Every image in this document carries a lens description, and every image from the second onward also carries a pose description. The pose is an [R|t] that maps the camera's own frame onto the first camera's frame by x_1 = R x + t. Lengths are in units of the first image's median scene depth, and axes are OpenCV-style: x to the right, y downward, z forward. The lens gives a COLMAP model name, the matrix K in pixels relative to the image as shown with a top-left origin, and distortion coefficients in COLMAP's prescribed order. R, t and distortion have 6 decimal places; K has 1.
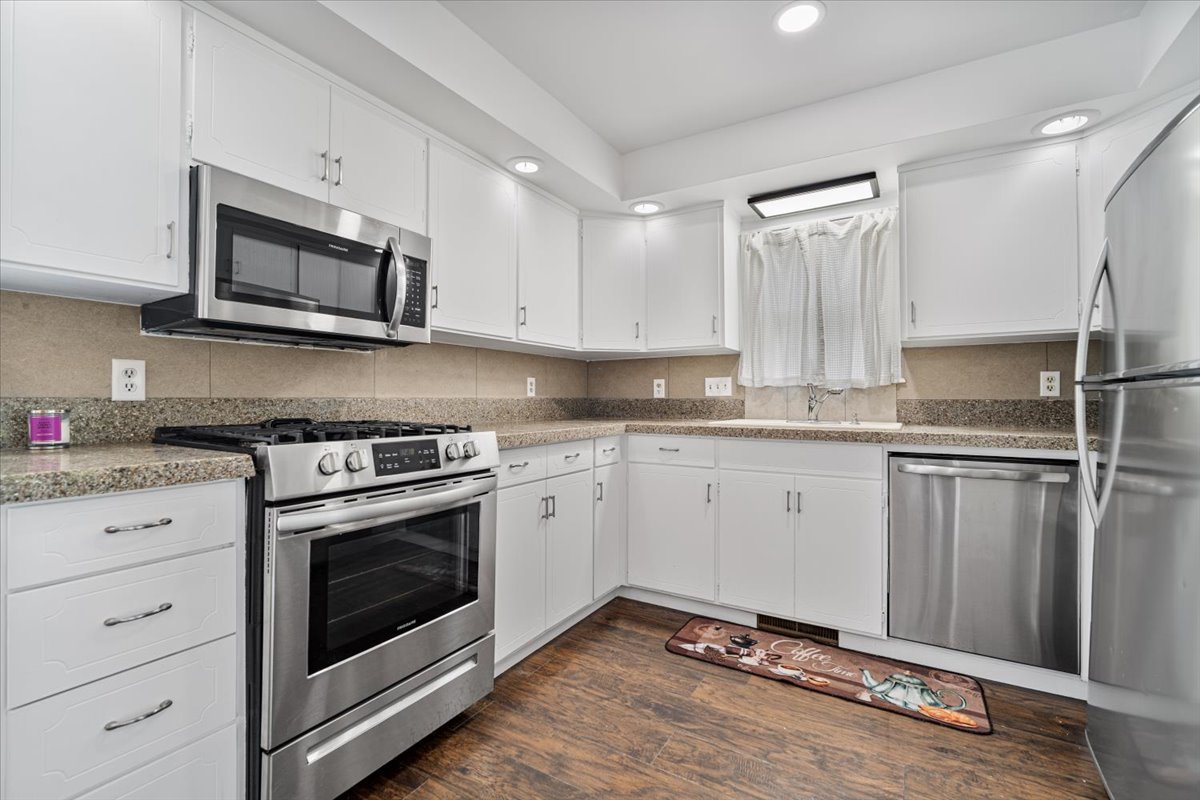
lens RADIAL K [[522.6, 0, 600.6], [0, 522.6, 396.8], [0, 0, 1]] dist [-0.015980, 0.004546]
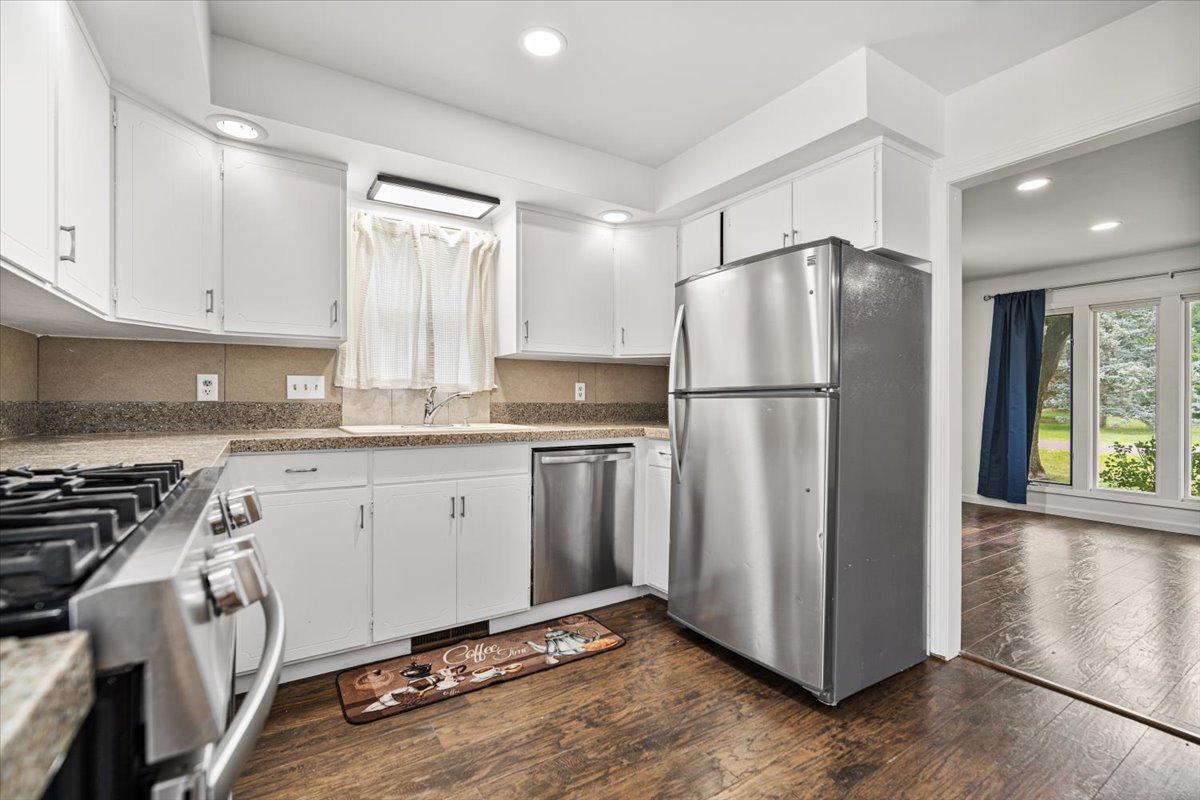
lens RADIAL K [[522.6, 0, 596.3], [0, 522.6, 402.8], [0, 0, 1]] dist [-0.015980, 0.004546]
pose [[0.447195, -0.003223, 0.894431, -0.403219], [-0.005977, 0.999960, 0.006592, -0.004531], [-0.894417, -0.008294, 0.447158, 0.329505]]
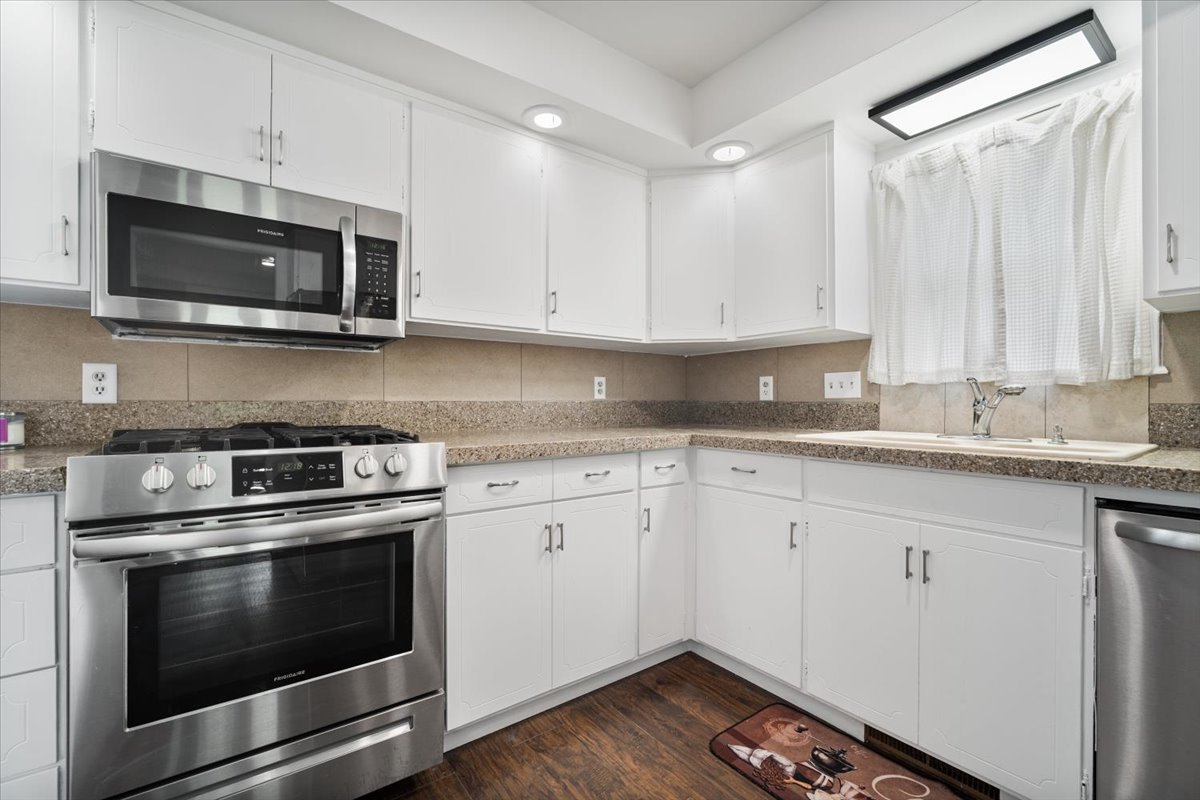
lens RADIAL K [[522.6, 0, 598.7], [0, 522.6, 404.1], [0, 0, 1]] dist [-0.015980, 0.004546]
pose [[0.926832, 0.002765, -0.375465, 0.251904], [0.000854, 0.999955, 0.009472, -0.000125], [0.375474, -0.009099, 0.926788, 0.274603]]
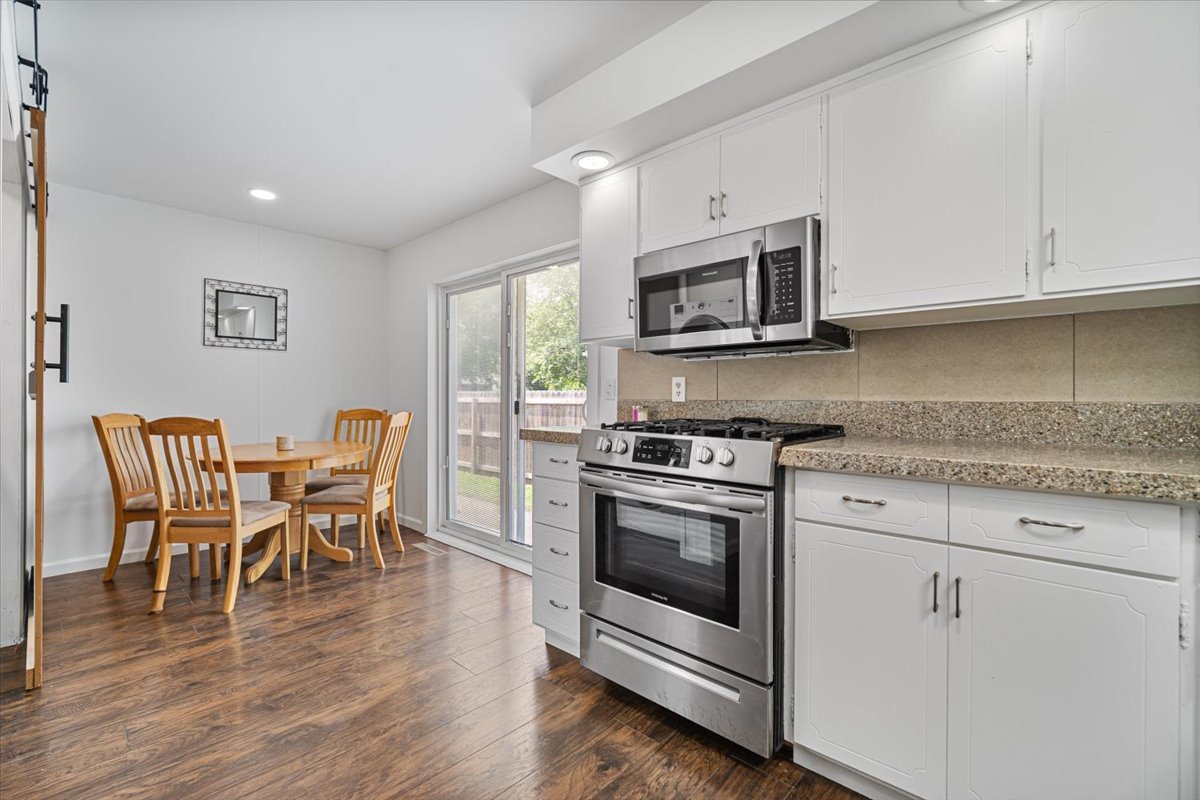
lens RADIAL K [[522.6, 0, 597.0], [0, 522.6, 400.6], [0, 0, 1]] dist [-0.015980, 0.004546]
pose [[-0.216554, 0.001329, -0.976270, 0.508663], [-0.000975, 0.999998, 0.001578, 0.000893], [0.976270, 0.001293, -0.216552, 0.720262]]
